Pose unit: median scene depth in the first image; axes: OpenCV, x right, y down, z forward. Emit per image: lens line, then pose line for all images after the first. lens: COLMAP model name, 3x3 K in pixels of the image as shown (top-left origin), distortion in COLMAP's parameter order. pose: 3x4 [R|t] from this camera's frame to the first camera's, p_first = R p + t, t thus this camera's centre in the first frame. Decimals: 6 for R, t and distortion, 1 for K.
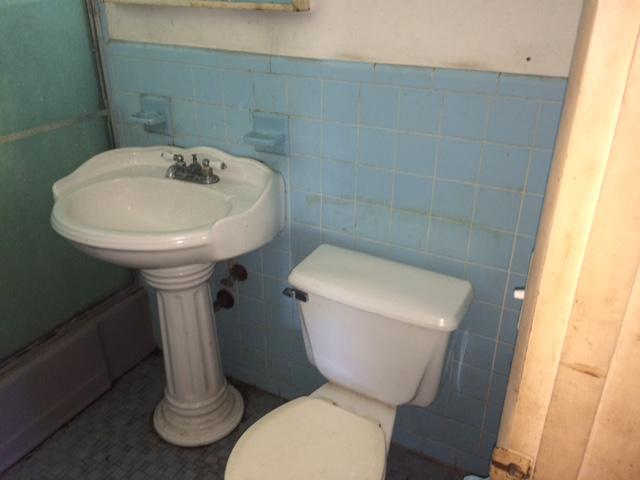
lens RADIAL K [[552.7, 0, 318.9], [0, 552.7, 237.3], [0, 0, 1]] dist [0.069968, -0.076184]
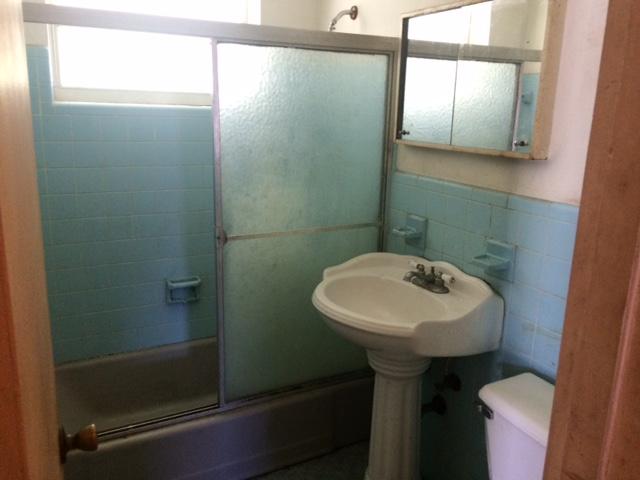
lens RADIAL K [[552.7, 0, 318.9], [0, 552.7, 237.3], [0, 0, 1]] dist [0.069968, -0.076184]
pose [[0.829953, 0.152388, -0.536615, 0.192064], [-0.268696, 0.952224, -0.145163, 0.025870], [0.488856, 0.264665, 0.831247, -0.102106]]
